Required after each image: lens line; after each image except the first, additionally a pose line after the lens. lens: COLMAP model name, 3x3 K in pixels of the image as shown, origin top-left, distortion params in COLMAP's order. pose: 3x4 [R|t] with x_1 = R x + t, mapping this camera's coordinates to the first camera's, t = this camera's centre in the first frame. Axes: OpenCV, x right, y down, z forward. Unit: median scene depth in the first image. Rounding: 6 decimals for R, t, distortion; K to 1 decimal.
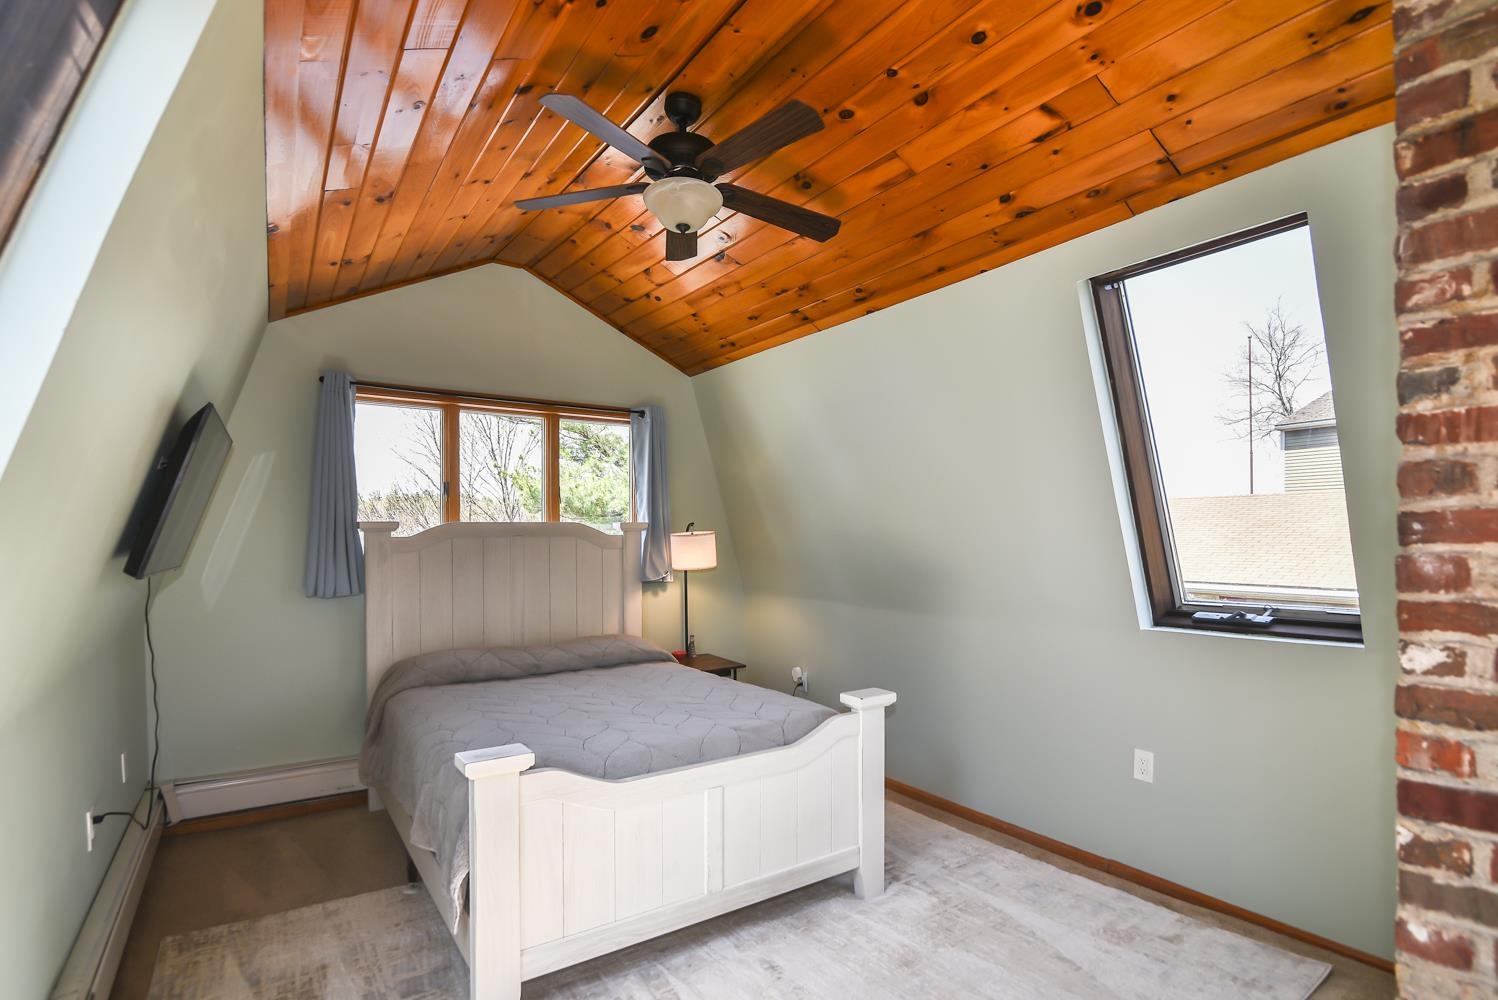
lens RADIAL K [[727.5, 0, 743.5], [0, 727.5, 537.6], [0, 0, 1]] dist [-0.016738, -0.000195]
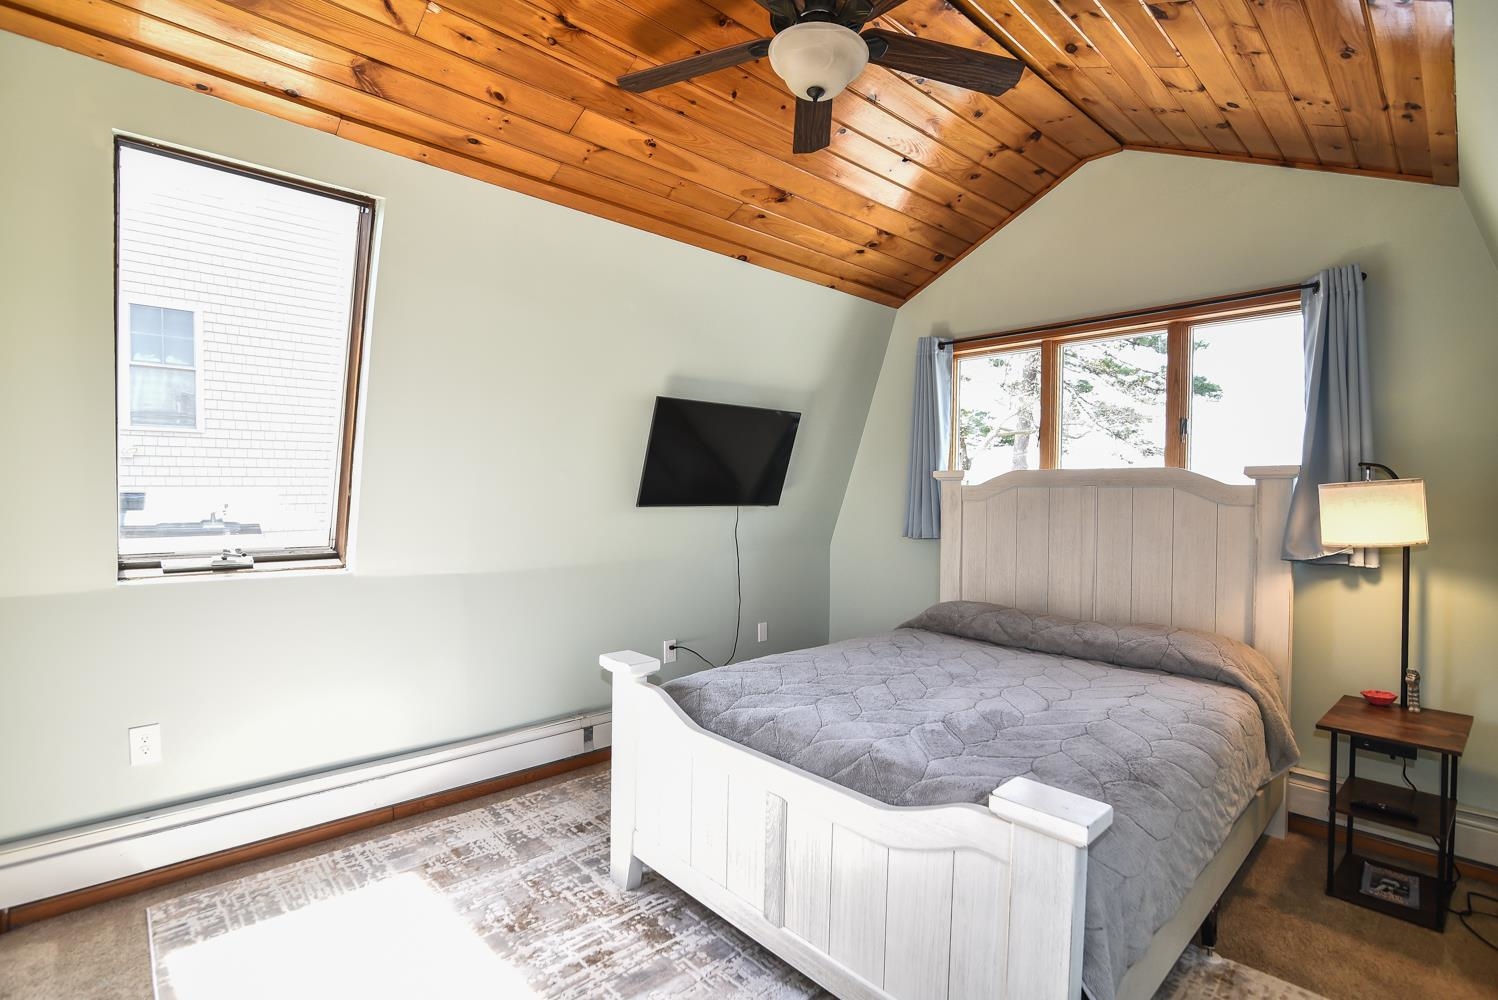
lens RADIAL K [[695.6, 0, 750.6], [0, 695.6, 509.1], [0, 0, 1]] dist [-0.014662, 0.000988]
pose [[0.157927, 0.036730, -0.986767, 0.426836], [-0.010064, 0.999316, 0.035586, 0.000594], [0.987399, 0.004311, 0.158189, 0.517666]]
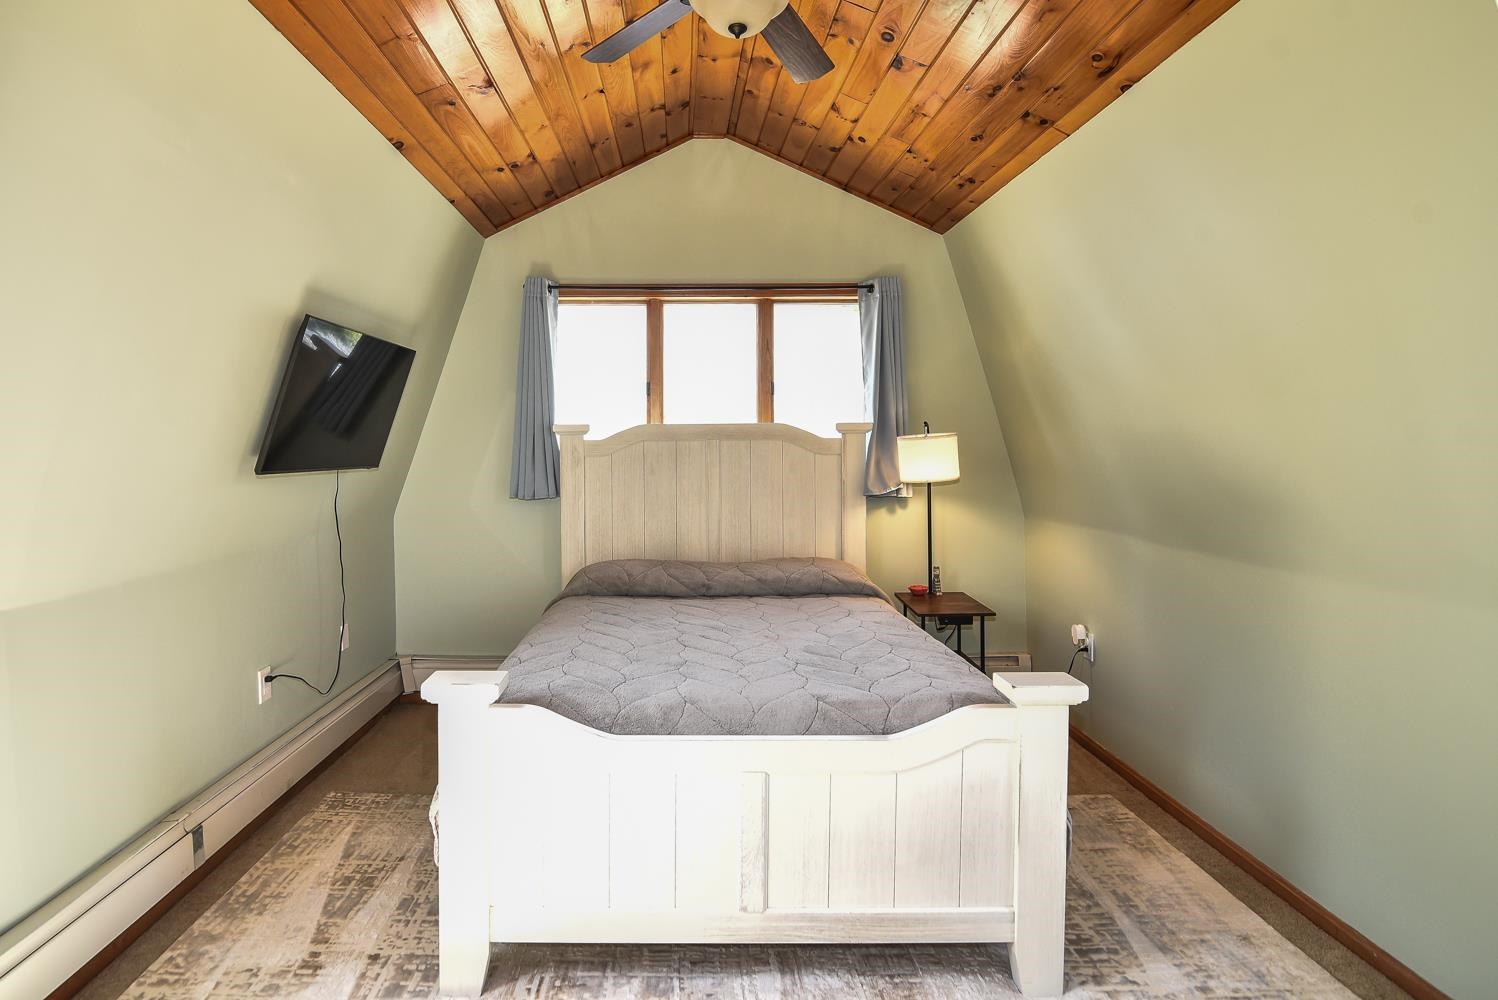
lens RADIAL K [[793.2, 0, 679.0], [0, 793.2, 456.3], [0, 0, 1]] dist [-0.016950, -0.000242]
pose [[0.826672, 0.009109, -0.562611, 0.213453], [-0.000936, 0.999890, 0.014813, 0.004682], [0.562684, -0.011719, 0.826589, 0.175626]]
